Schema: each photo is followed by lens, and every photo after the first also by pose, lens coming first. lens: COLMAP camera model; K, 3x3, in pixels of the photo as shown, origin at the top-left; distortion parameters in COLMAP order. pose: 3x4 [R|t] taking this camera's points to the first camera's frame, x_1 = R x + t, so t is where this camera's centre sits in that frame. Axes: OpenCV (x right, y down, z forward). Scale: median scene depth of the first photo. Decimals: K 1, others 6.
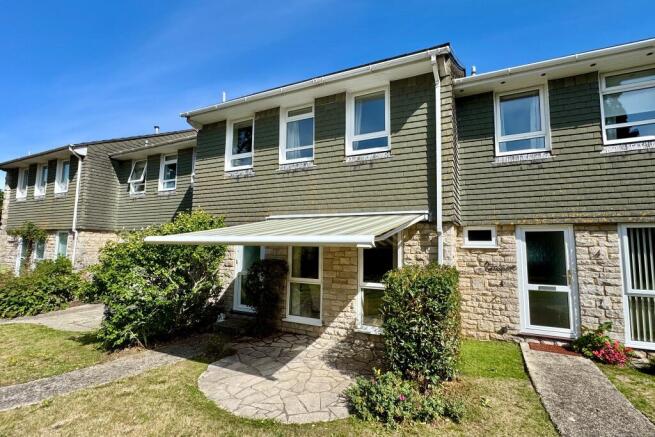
lens RADIAL K [[257.4, 0, 327.5], [0, 257.4, 218.5], [0, 0, 1]] dist [0.000678, 0.000070]
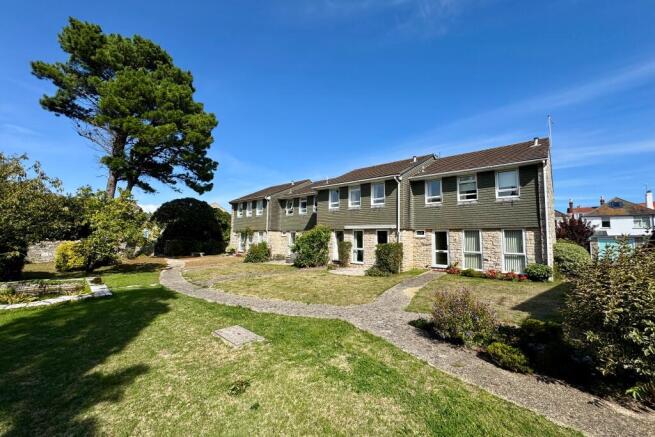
lens RADIAL K [[261.3, 0, 327.5], [0, 261.3, 218.5], [0, 0, 1]] dist [-0.001402, 0.000122]
pose [[0.956423, -0.017658, -0.291450, 0.453428], [0.023583, 0.999580, 0.016830, -0.156008], [0.291031, -0.022970, 0.956438, -1.941783]]
